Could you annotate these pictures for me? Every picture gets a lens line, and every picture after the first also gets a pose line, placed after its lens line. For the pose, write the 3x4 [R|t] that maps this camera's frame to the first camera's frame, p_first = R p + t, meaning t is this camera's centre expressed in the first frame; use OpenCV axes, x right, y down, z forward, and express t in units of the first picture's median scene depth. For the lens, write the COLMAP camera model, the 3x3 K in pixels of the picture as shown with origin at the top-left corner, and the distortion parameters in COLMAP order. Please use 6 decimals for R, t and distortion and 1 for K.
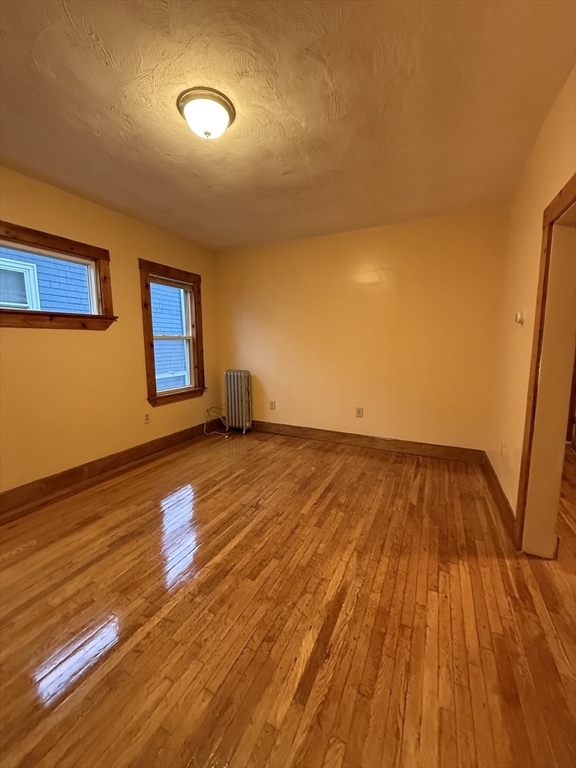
lens RADIAL K [[306.5, 0, 287.9], [0, 306.5, 379.7], [0, 0, 1]] dist [0.001067, 0.000427]
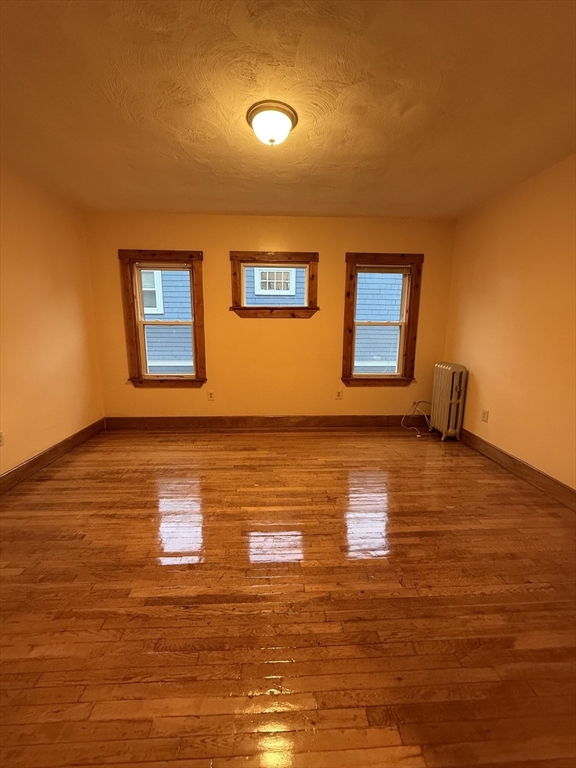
lens RADIAL K [[306.5, 0, 287.9], [0, 306.5, 379.7], [0, 0, 1]] dist [0.001067, 0.000427]
pose [[0.476593, 0.158318, -0.864751, 0.495139], [-0.115126, 0.986420, 0.117143, -0.048924], [0.871553, 0.043726, 0.488347, 0.312630]]
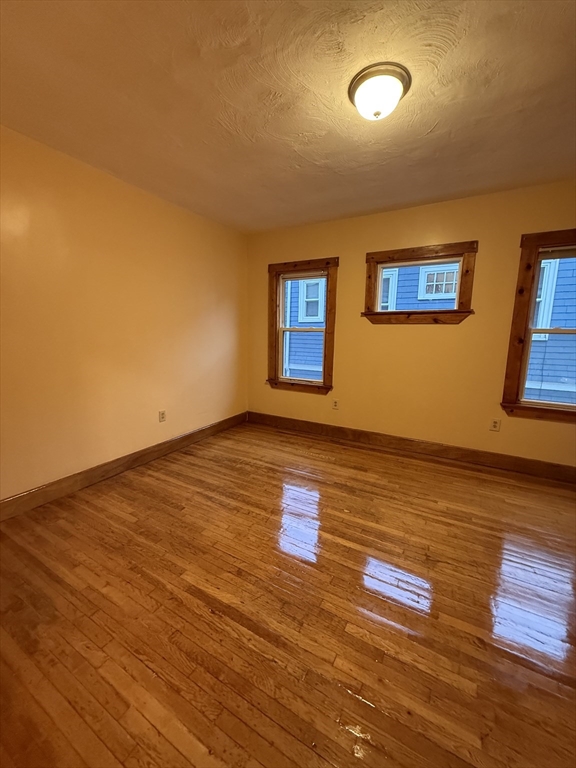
lens RADIAL K [[306.5, 0, 287.9], [0, 306.5, 379.7], [0, 0, 1]] dist [0.001067, 0.000427]
pose [[-0.062936, 0.153305, -0.986173, 0.466077], [-0.136780, 0.977483, 0.160683, -0.066619], [0.988600, 0.145002, -0.040549, 0.507895]]
